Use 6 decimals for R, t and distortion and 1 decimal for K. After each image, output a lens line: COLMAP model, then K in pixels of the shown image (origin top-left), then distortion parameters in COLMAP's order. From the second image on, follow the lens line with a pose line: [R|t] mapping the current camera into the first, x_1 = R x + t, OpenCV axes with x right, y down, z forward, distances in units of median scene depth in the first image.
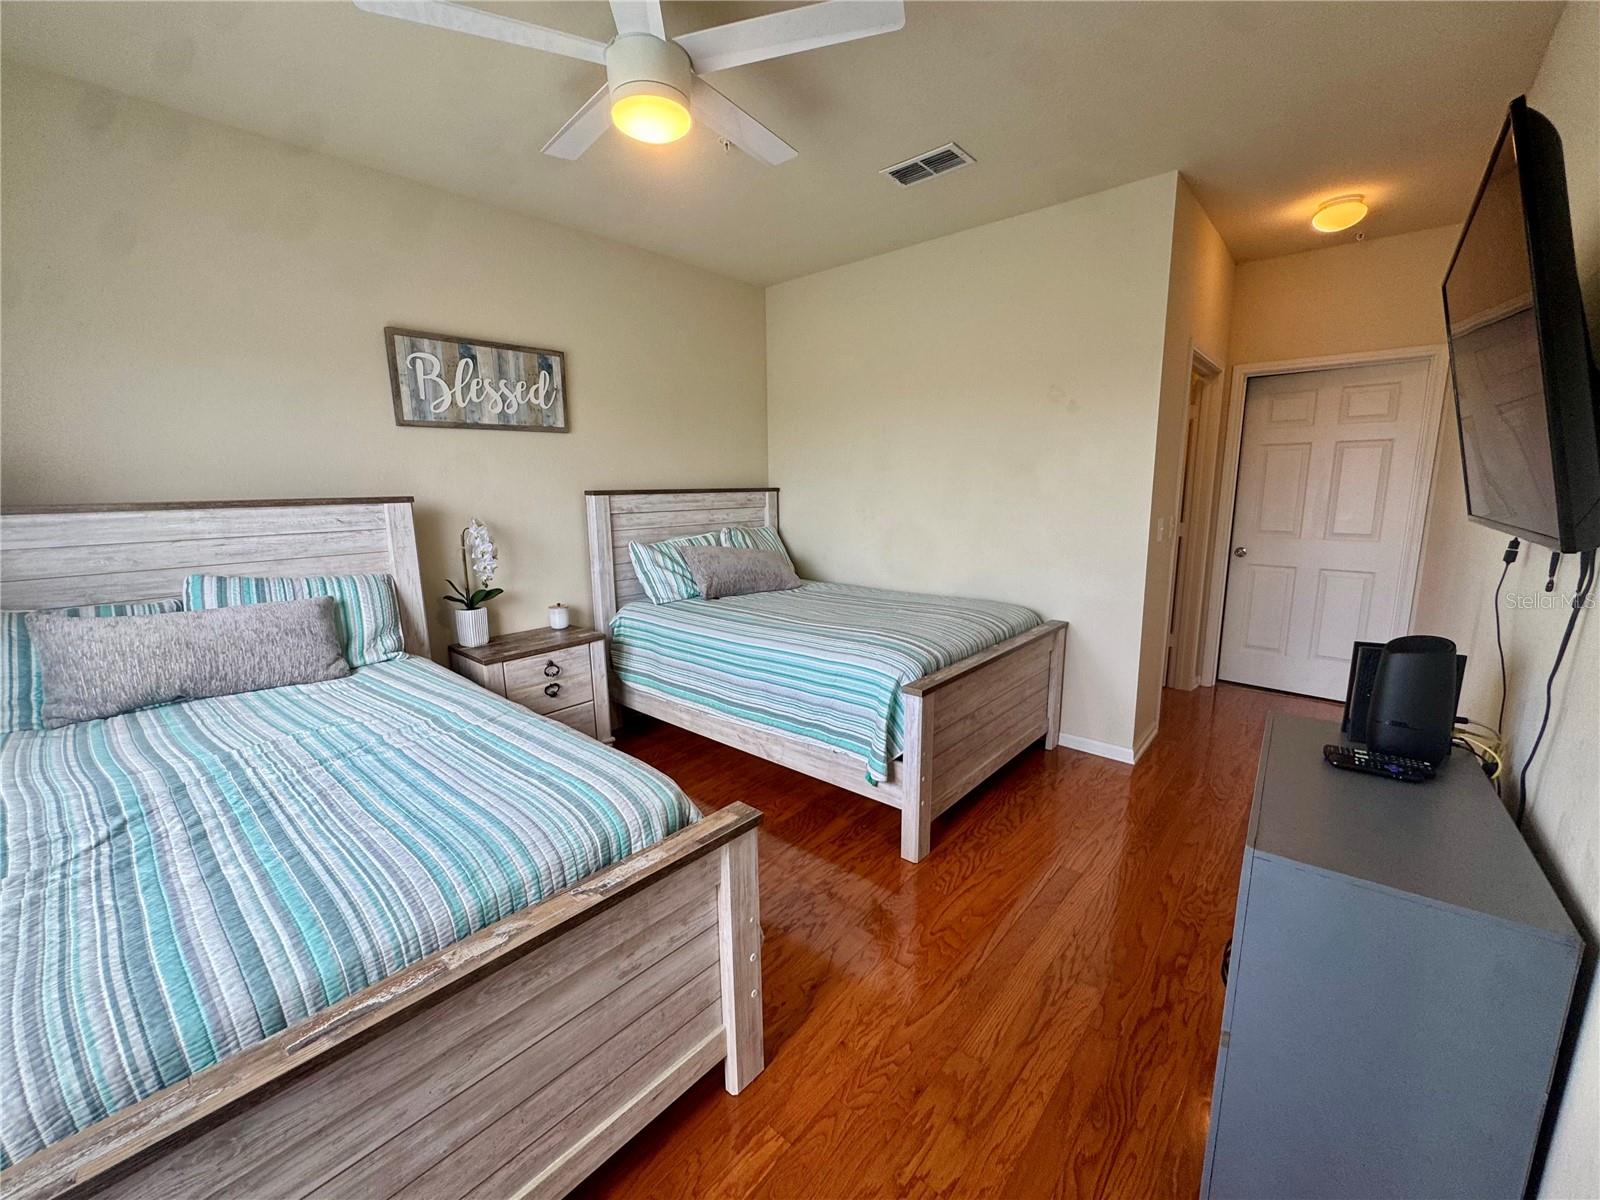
lens RADIAL K [[640.4, 0, 799.5], [0, 640.4, 600.2], [0, 0, 1]] dist [-0.004856, 0.000391]
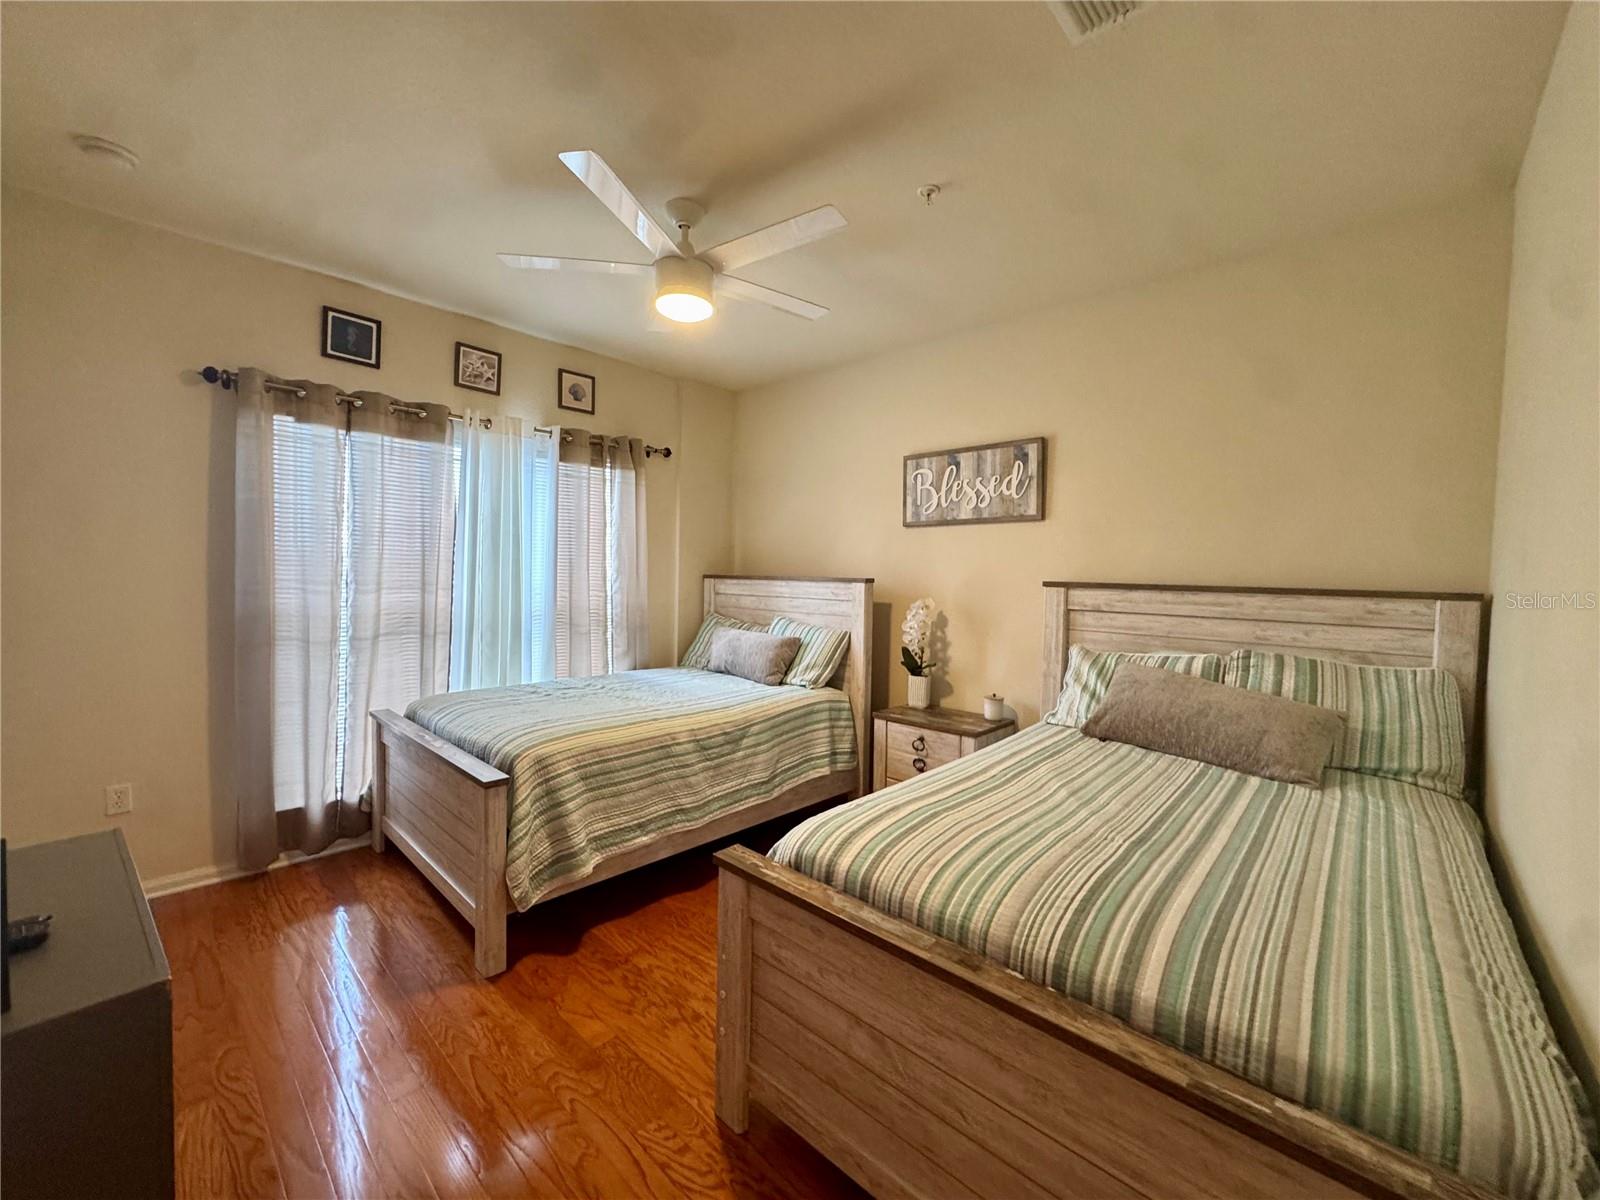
lens RADIAL K [[640.4, 0, 806.8], [0, 640.4, 605.7], [0, 0, 1]] dist [-0.004856, 0.000391]
pose [[-0.014498, 0.062532, -0.997938, 0.654686], [-0.201639, 0.977355, 0.064171, -0.146210], [0.979353, 0.202154, -0.001561, 0.776120]]
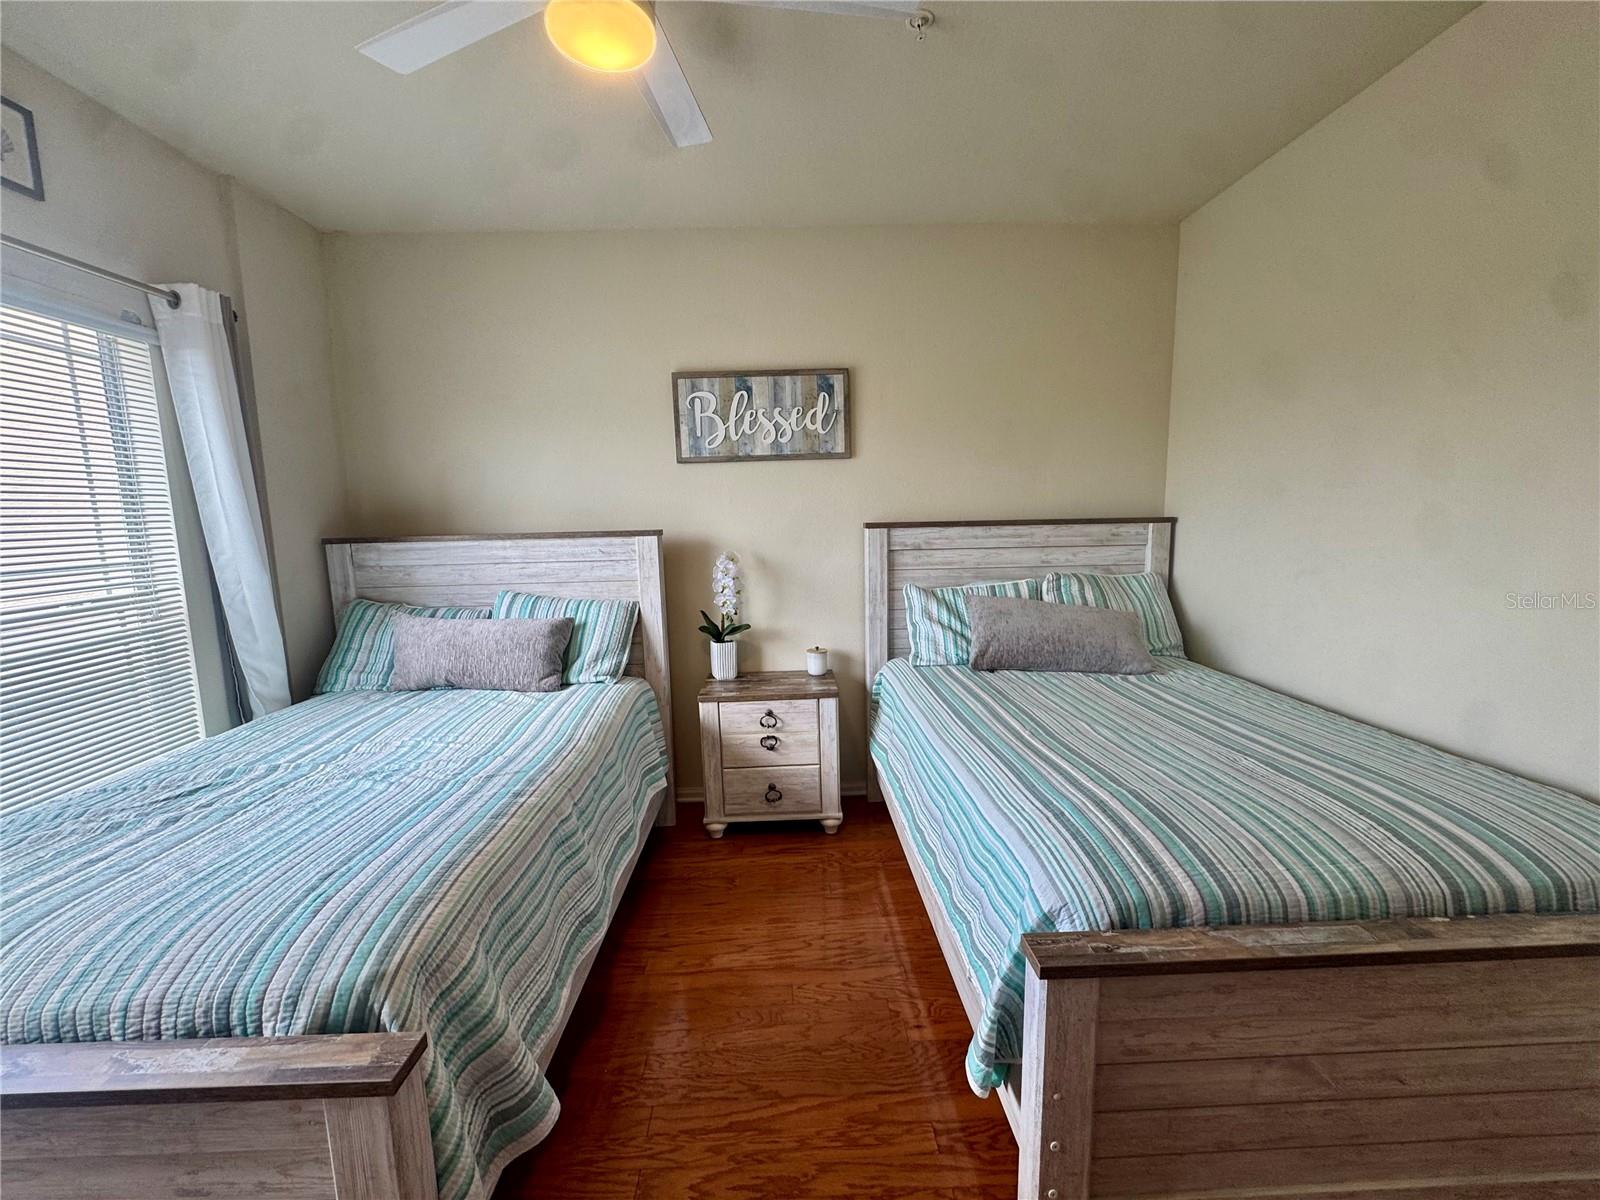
lens RADIAL K [[640.4, 0, 796.8], [0, 640.4, 600.9], [0, 0, 1]] dist [-0.004856, 0.000391]
pose [[0.682803, 0.096638, -0.724183, 0.282591], [-0.118718, 0.992716, 0.020537, -0.083379], [0.720893, 0.071951, 0.689302, 0.391089]]
